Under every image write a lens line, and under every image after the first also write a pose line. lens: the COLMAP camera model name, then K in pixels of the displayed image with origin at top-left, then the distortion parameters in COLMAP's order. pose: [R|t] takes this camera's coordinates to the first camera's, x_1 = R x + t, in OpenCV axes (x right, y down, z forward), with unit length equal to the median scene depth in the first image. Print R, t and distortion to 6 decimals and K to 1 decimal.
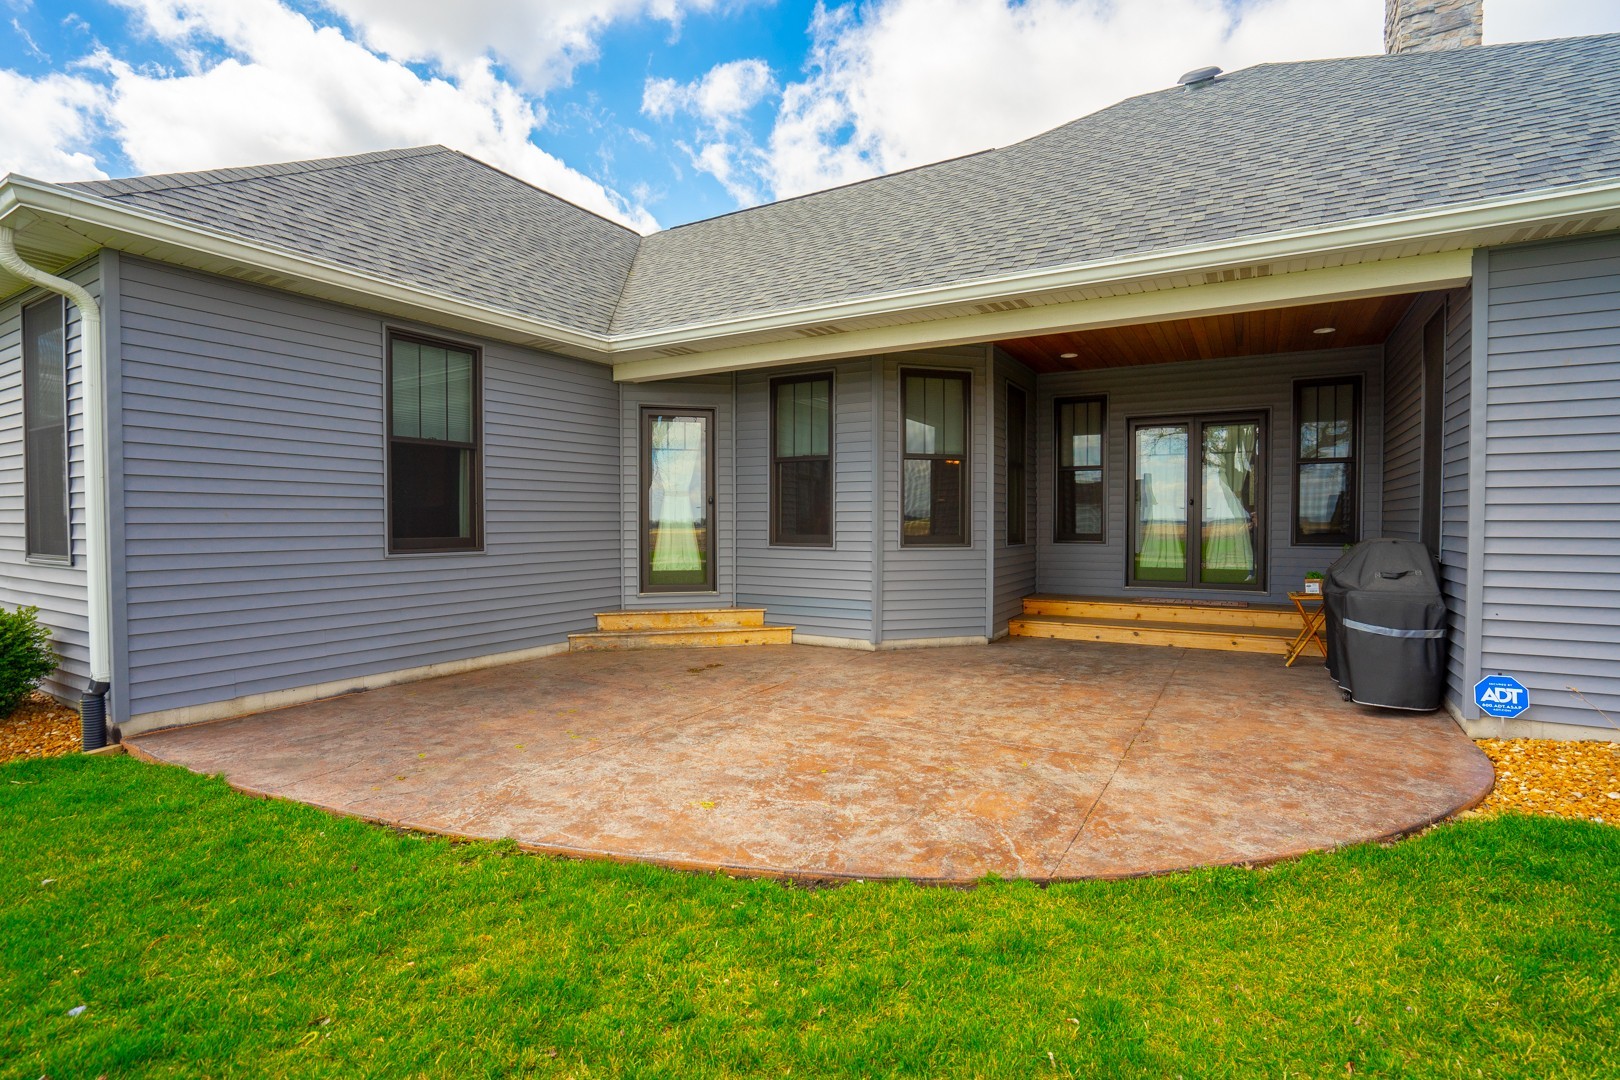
lens RADIAL K [[747.5, 0, 810.0], [0, 747.5, 540.0], [0, 0, 1]] dist [-0.065728, 0.026212]
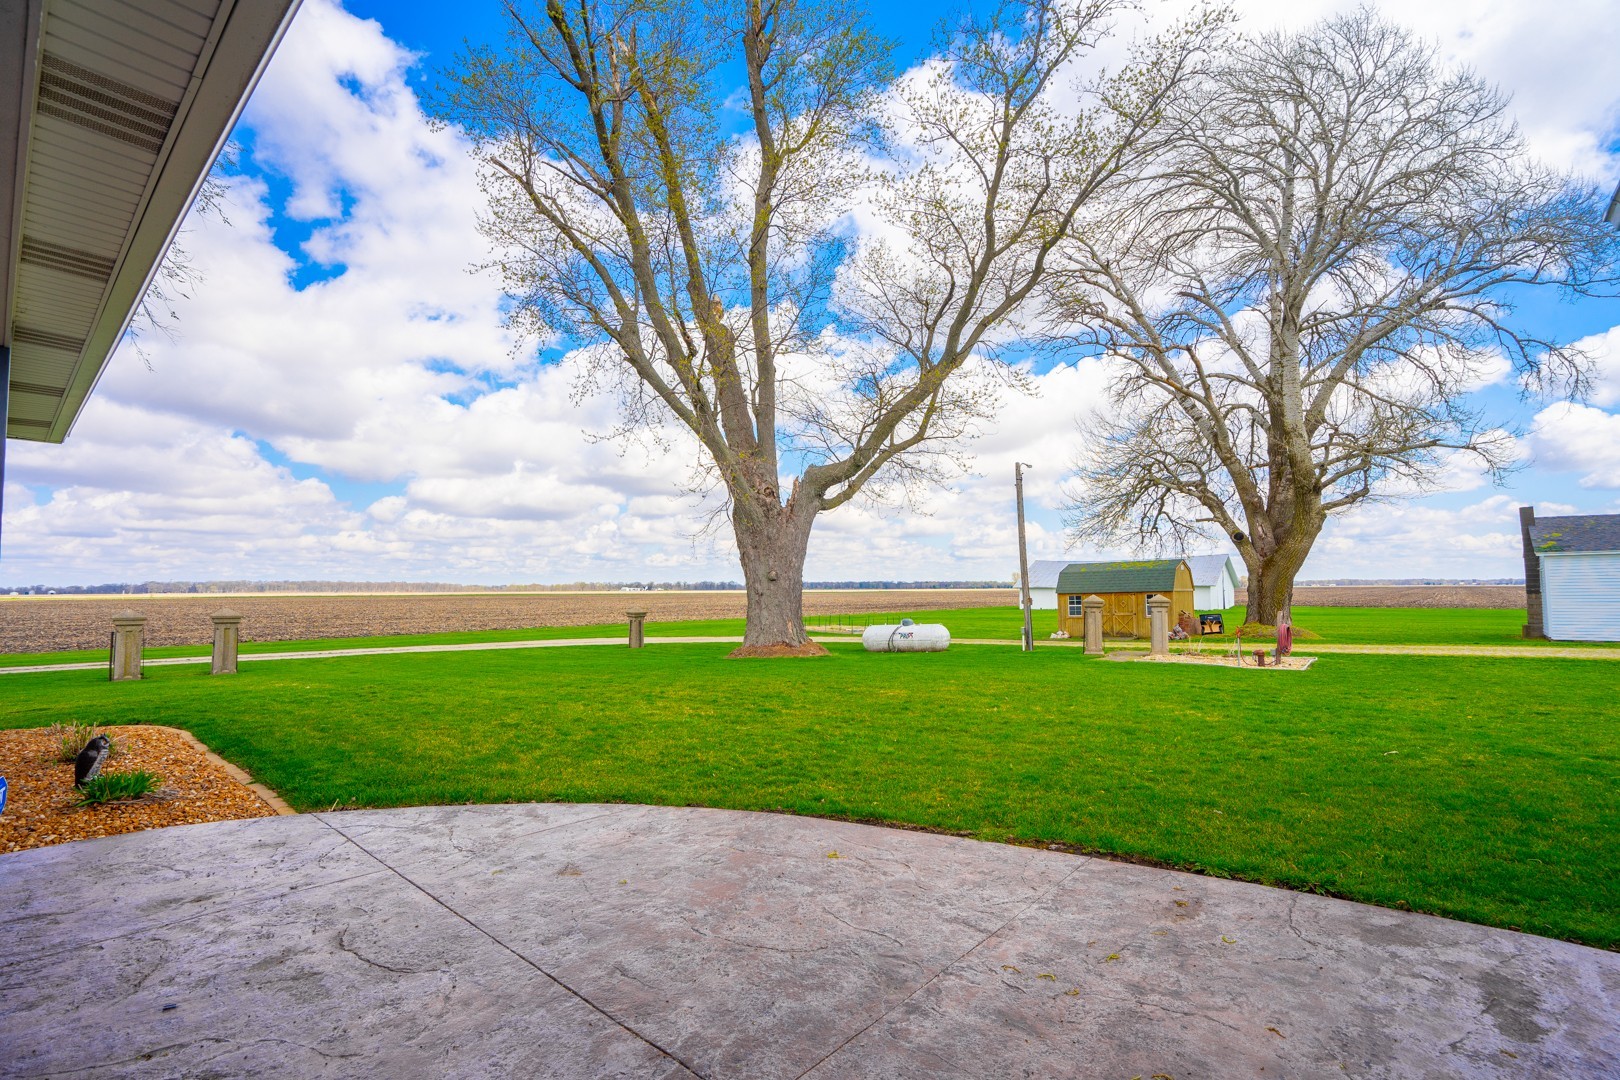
lens RADIAL K [[747.5, 0, 810.0], [0, 747.5, 540.0], [0, 0, 1]] dist [-0.065728, 0.026212]
pose [[-0.982704, 0.022211, 0.183845, -0.337857], [0.013463, 0.998723, -0.048695, -0.075475], [-0.184692, -0.045378, -0.981748, 2.263299]]
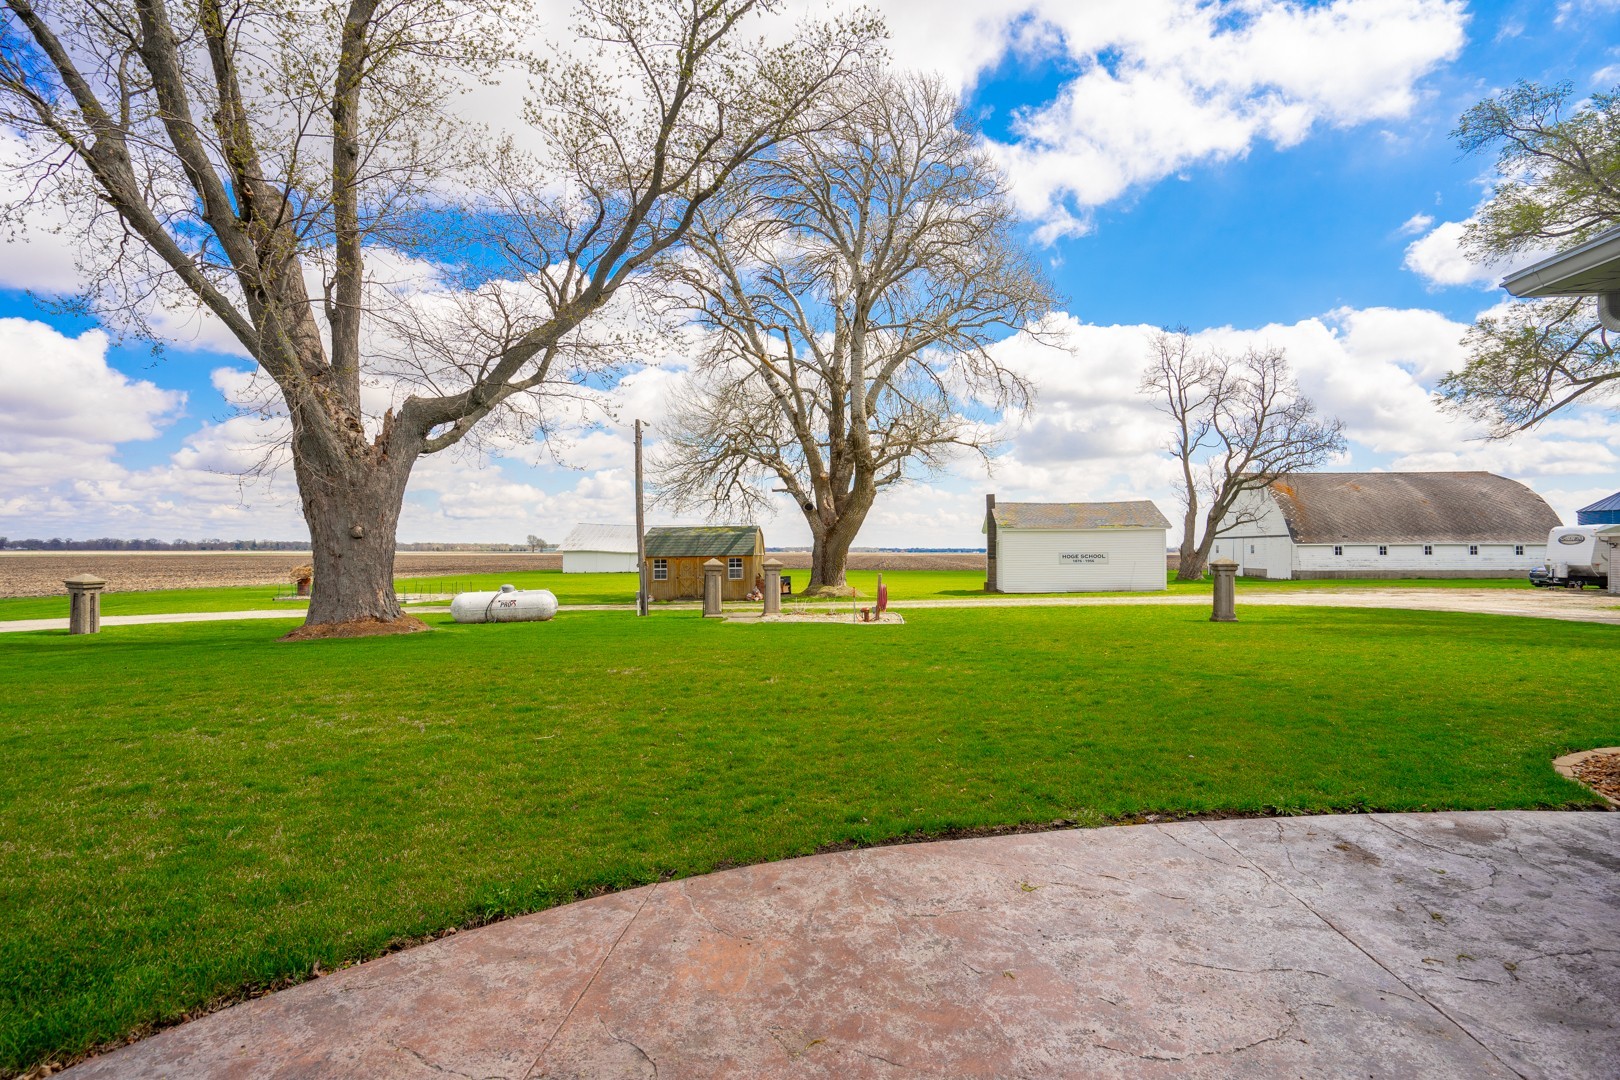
lens RADIAL K [[747.5, 0, 810.0], [0, 747.5, 540.0], [0, 0, 1]] dist [-0.065728, 0.026212]
pose [[-0.898215, -0.003207, -0.439544, 0.516080], [-0.005188, 0.999981, 0.003306, -0.067251], [0.439525, 0.005250, -0.898215, 1.772605]]
